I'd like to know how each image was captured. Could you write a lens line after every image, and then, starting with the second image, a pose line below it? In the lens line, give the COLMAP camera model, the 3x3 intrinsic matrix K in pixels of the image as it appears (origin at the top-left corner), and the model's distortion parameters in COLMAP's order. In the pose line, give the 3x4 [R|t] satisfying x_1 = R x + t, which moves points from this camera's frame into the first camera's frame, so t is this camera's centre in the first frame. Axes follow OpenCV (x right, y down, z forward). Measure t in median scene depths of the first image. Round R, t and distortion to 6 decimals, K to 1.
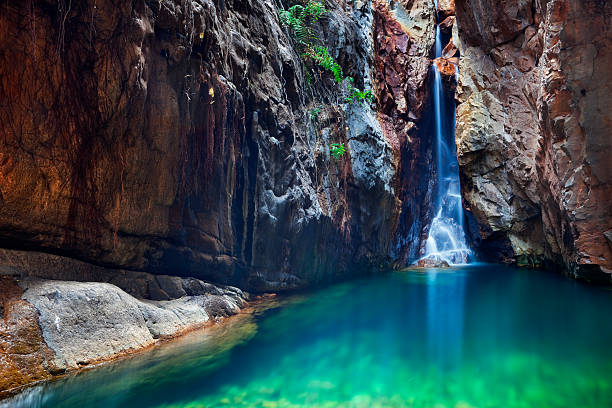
lens RADIAL K [[680.9, 0, 306.0], [0, 680.9, 204.0], [0, 0, 1]] dist [-0.082576, 0.027113]
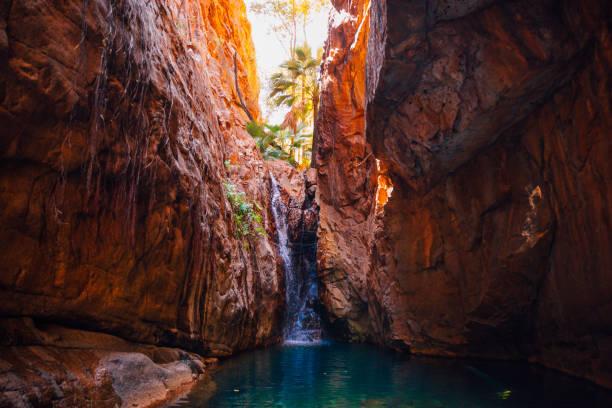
lens RADIAL K [[469.9, 0, 306.0], [0, 469.9, 204.0], [0, 0, 1]] dist [-0.059706, 0.011430]
pose [[0.964030, 0.076033, 0.254685, -0.128448], [-0.028470, 0.982237, -0.185471, -0.021283], [-0.264263, 0.171549, 0.949071, -0.119900]]
